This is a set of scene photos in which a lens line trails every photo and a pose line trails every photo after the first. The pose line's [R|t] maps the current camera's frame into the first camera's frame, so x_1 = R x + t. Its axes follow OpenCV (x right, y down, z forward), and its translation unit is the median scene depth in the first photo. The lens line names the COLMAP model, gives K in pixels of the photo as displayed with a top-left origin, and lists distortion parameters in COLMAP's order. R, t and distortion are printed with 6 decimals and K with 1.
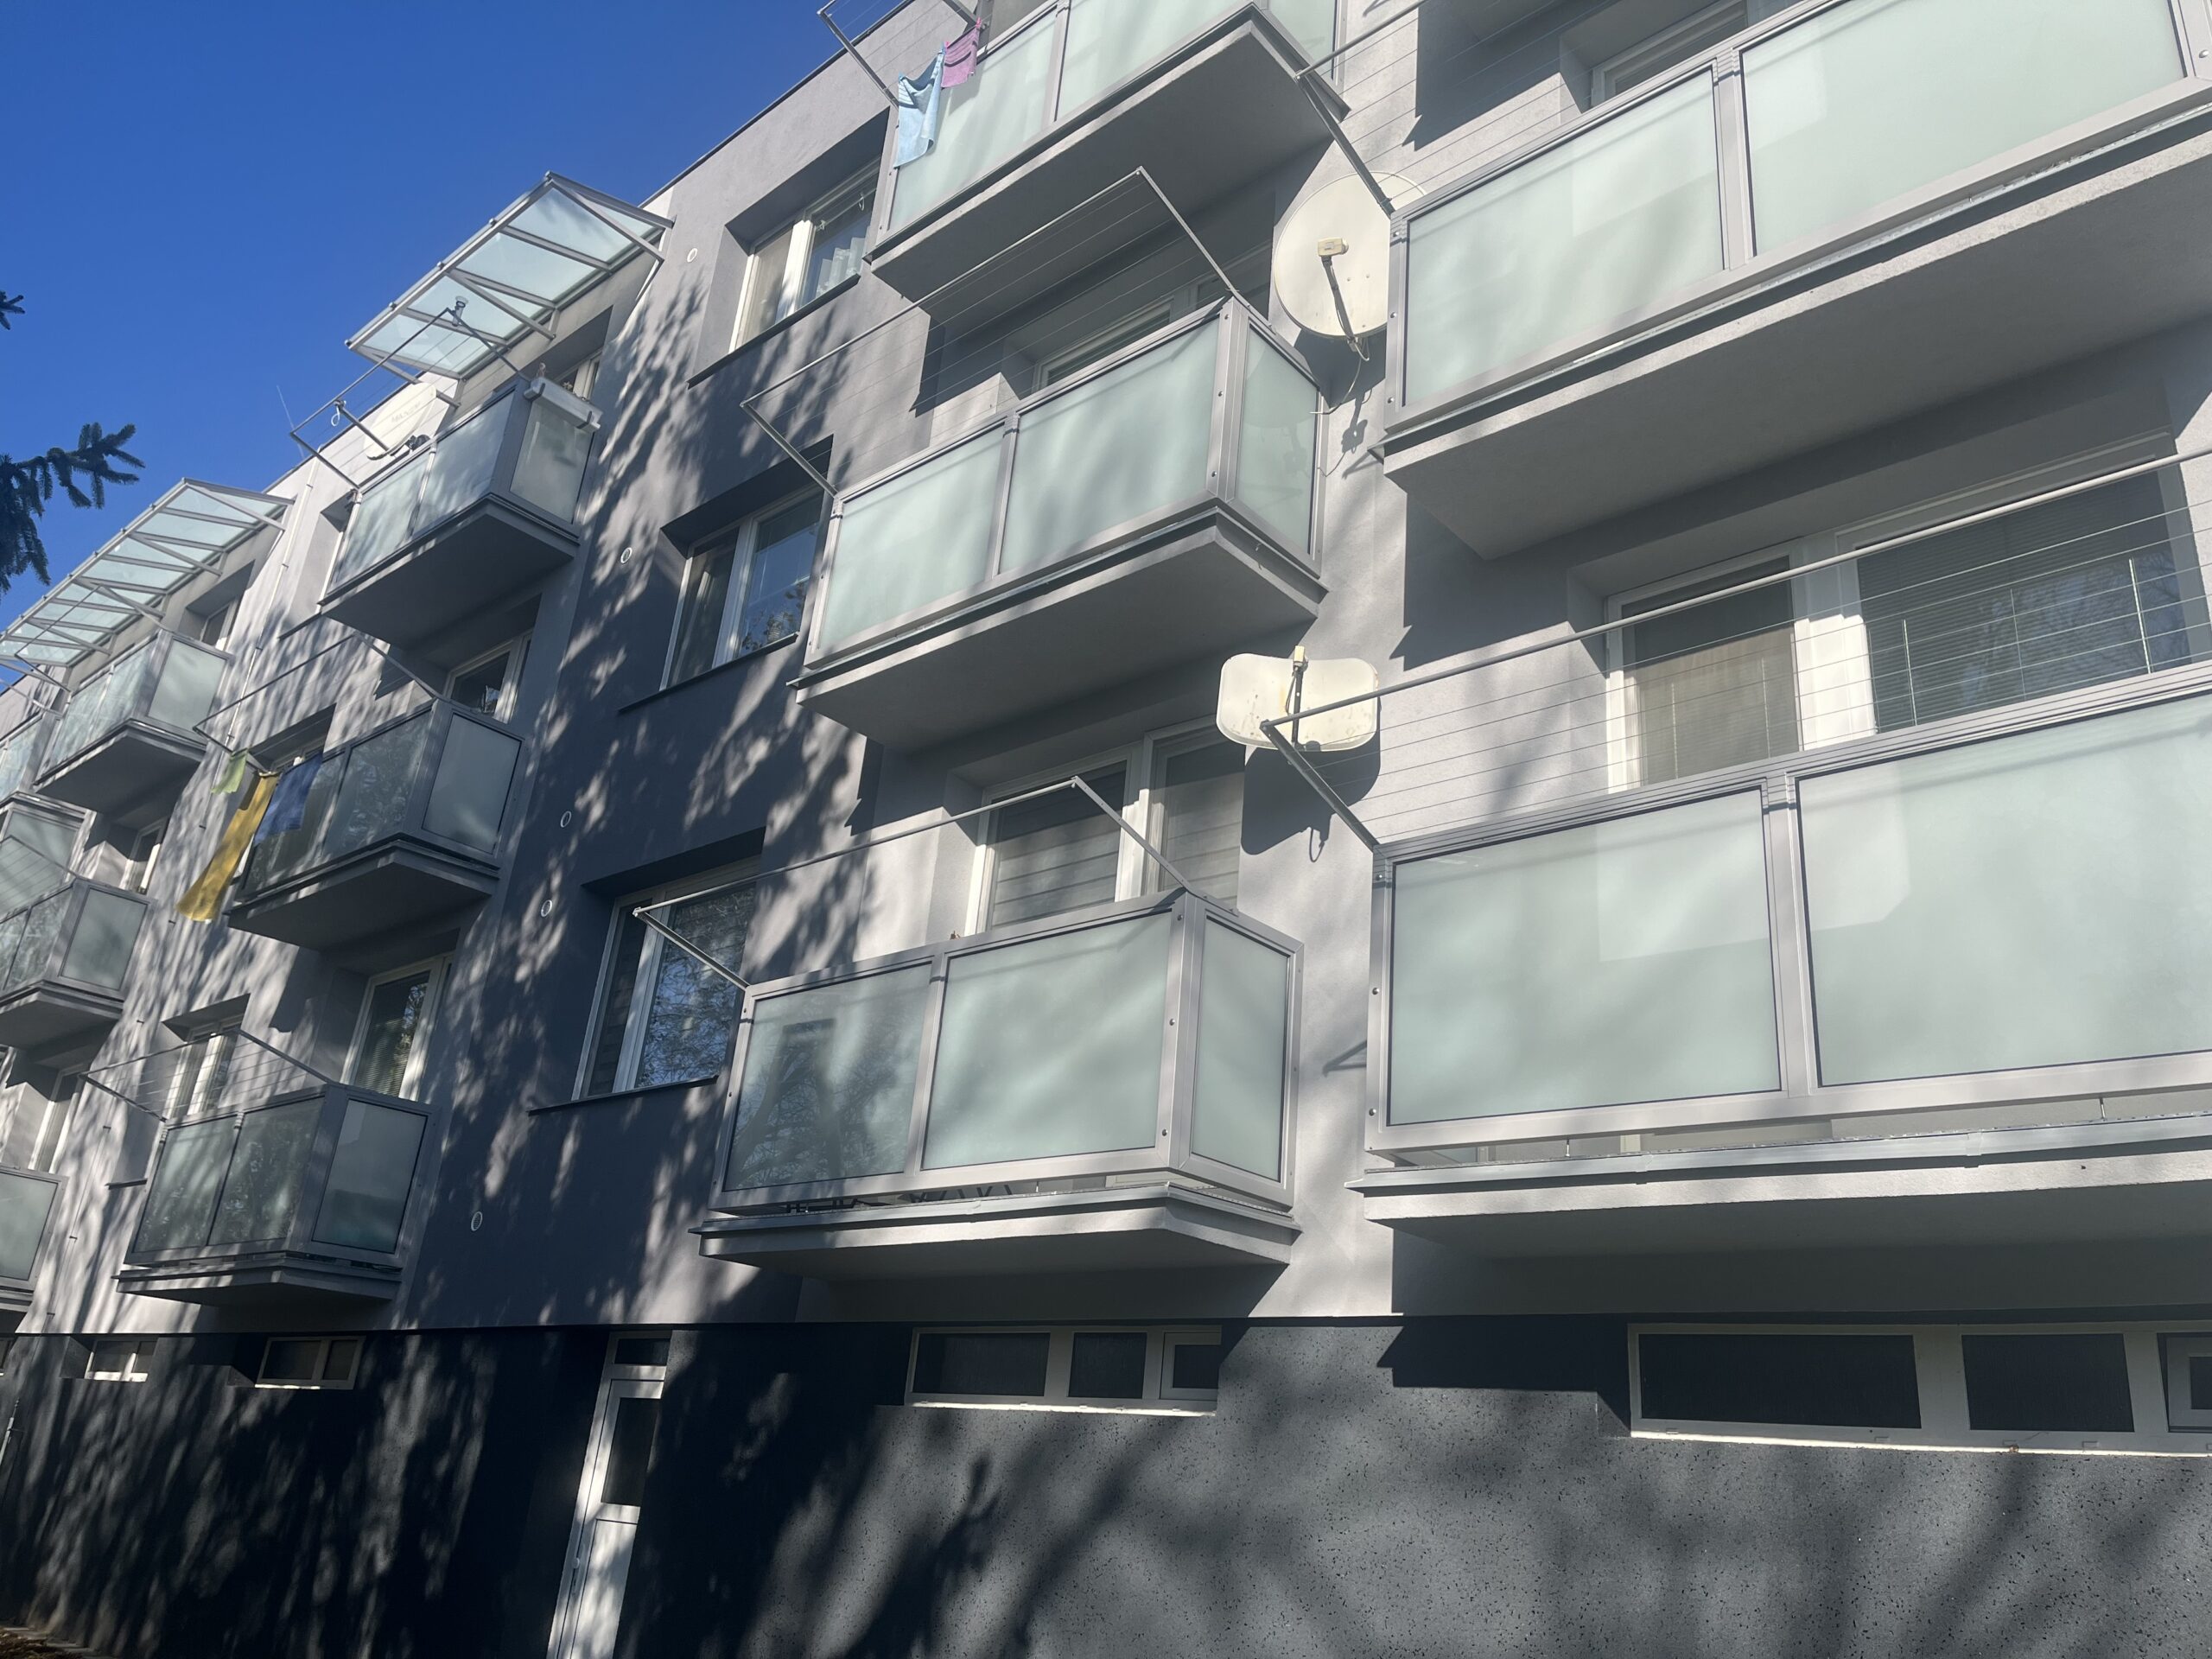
lens RADIAL K [[1466.3, 0, 1103.5], [0, 1466.3, 1018.9], [0, 0, 1]] dist [-0.002017, -0.001406]
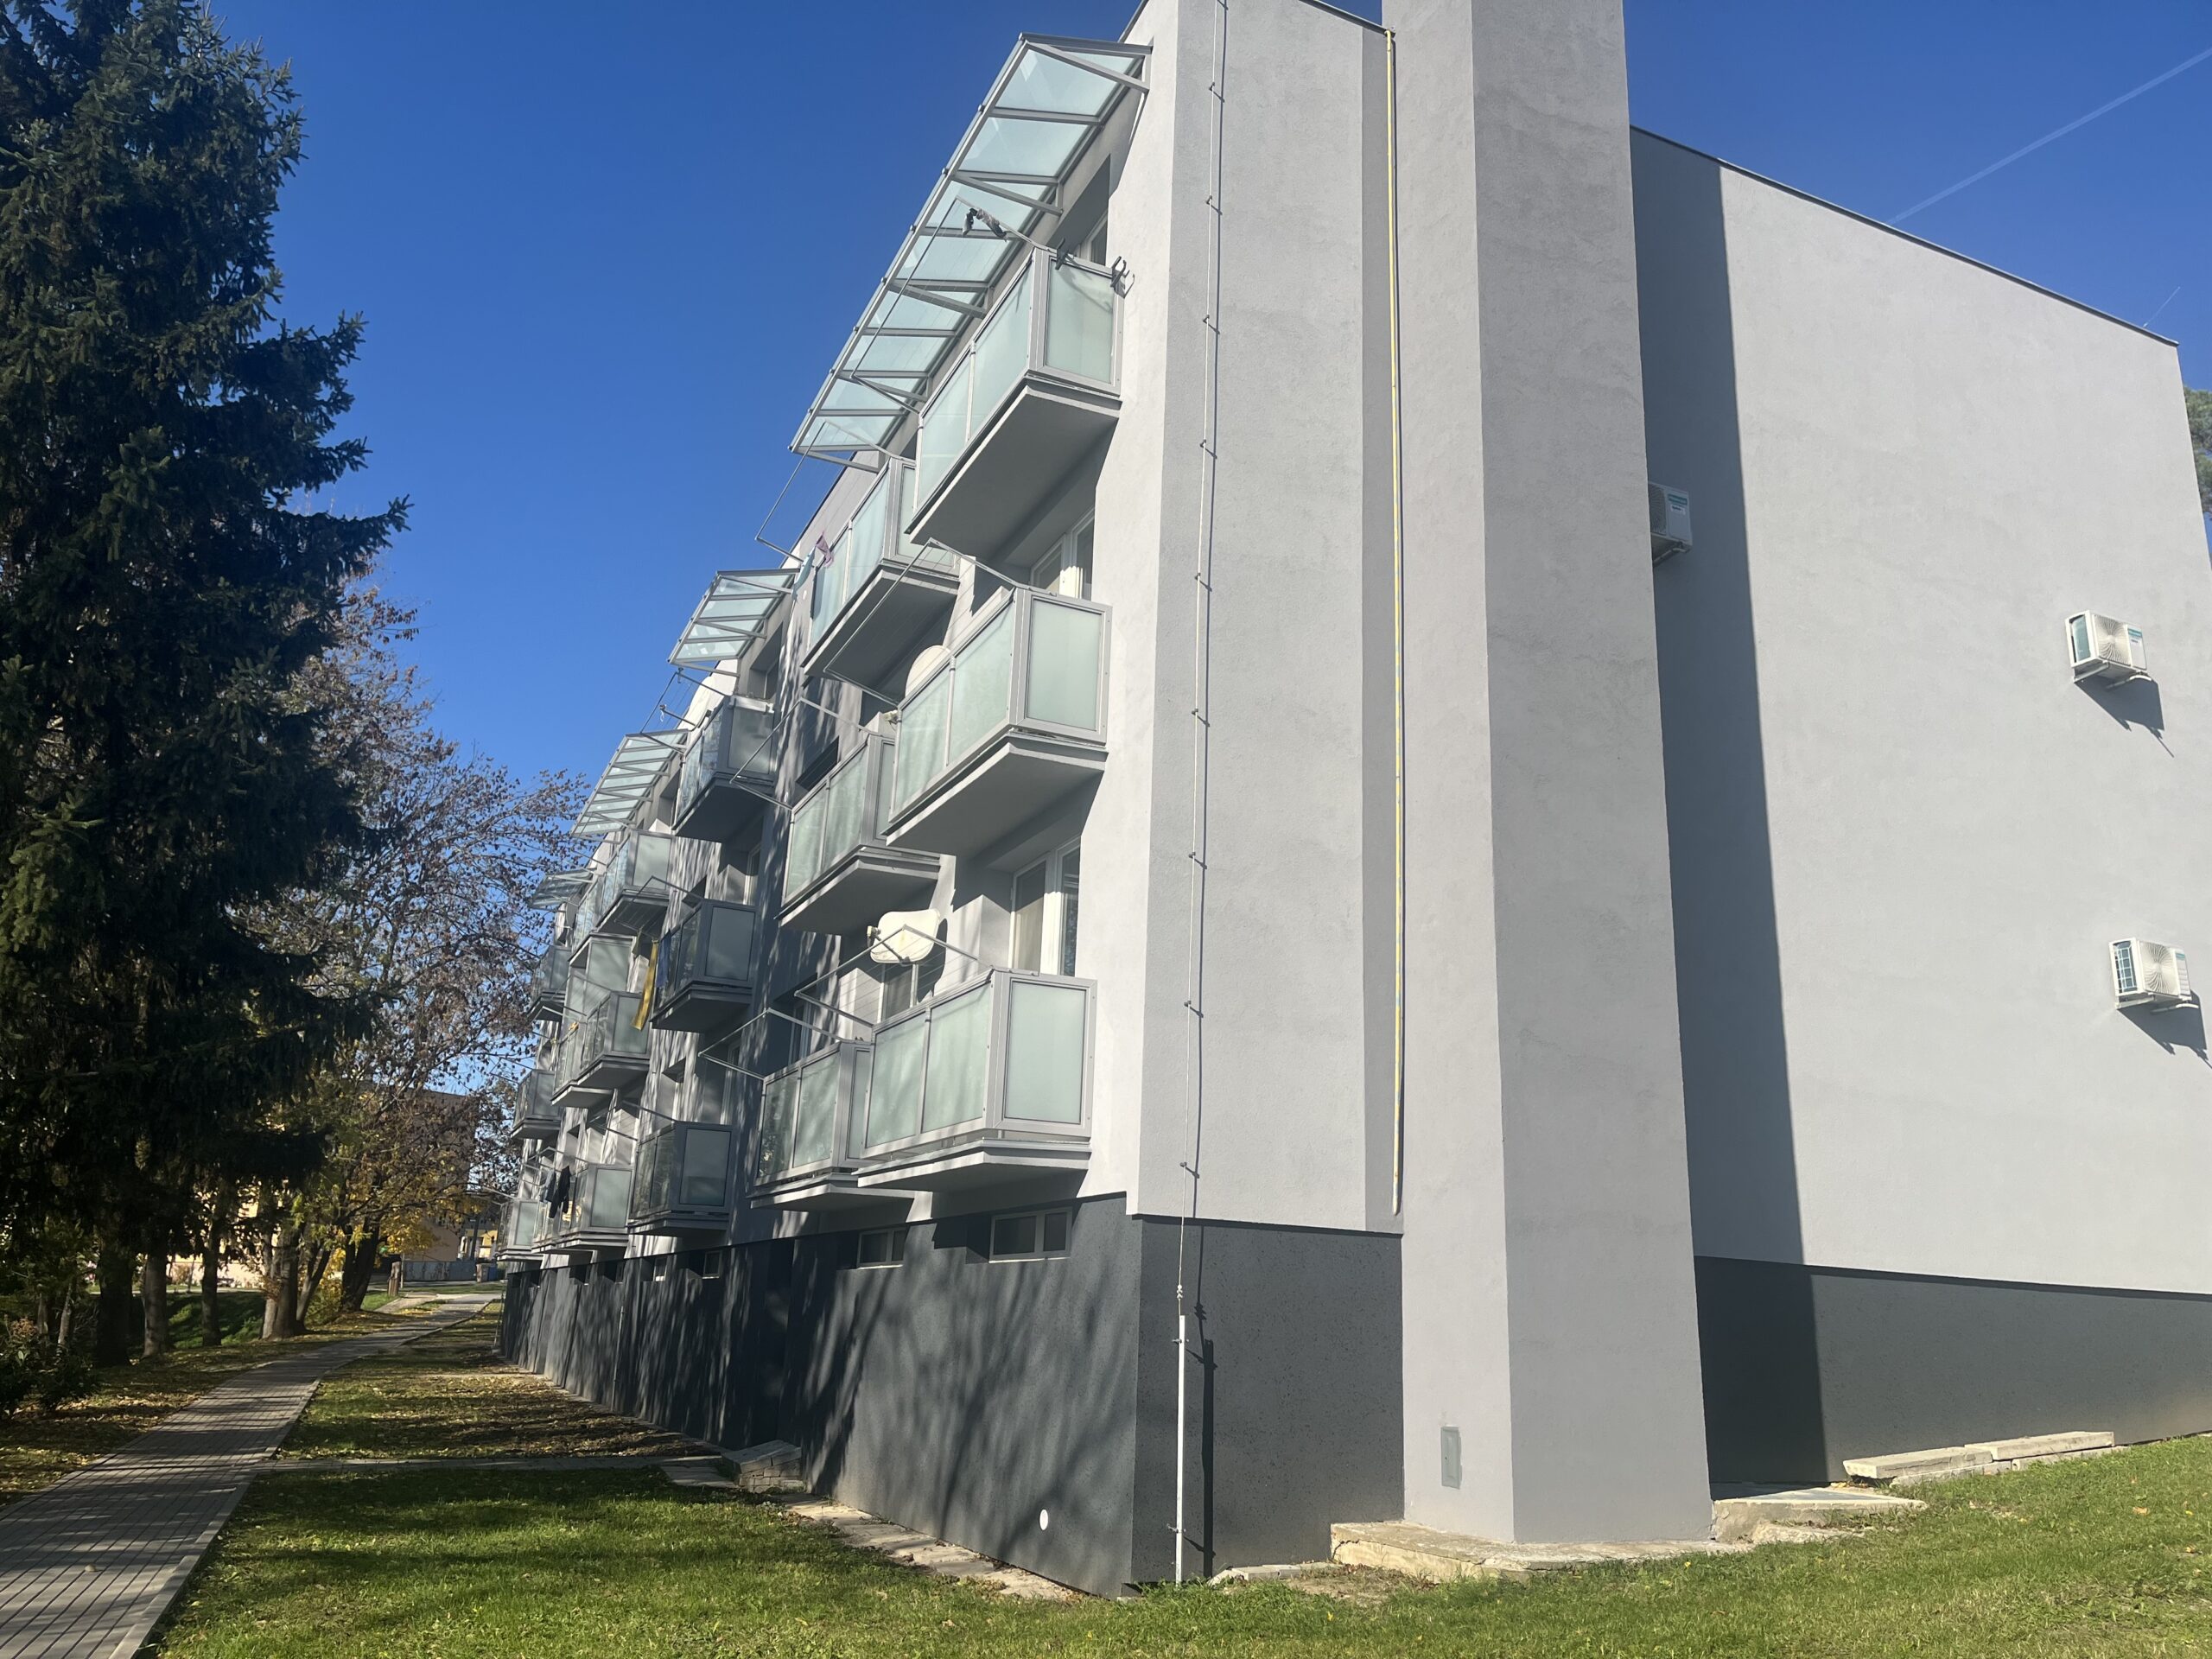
lens RADIAL K [[1644.3, 0, 1106.0], [0, 1644.3, 829.5], [0, 0, 1]] dist [0.089439, 0.001327]
pose [[0.882734, -0.190030, -0.429731, 0.707979], [0.196990, 0.979985, -0.028707, -0.117751], [0.426585, -0.059312, 0.902501, -0.523064]]
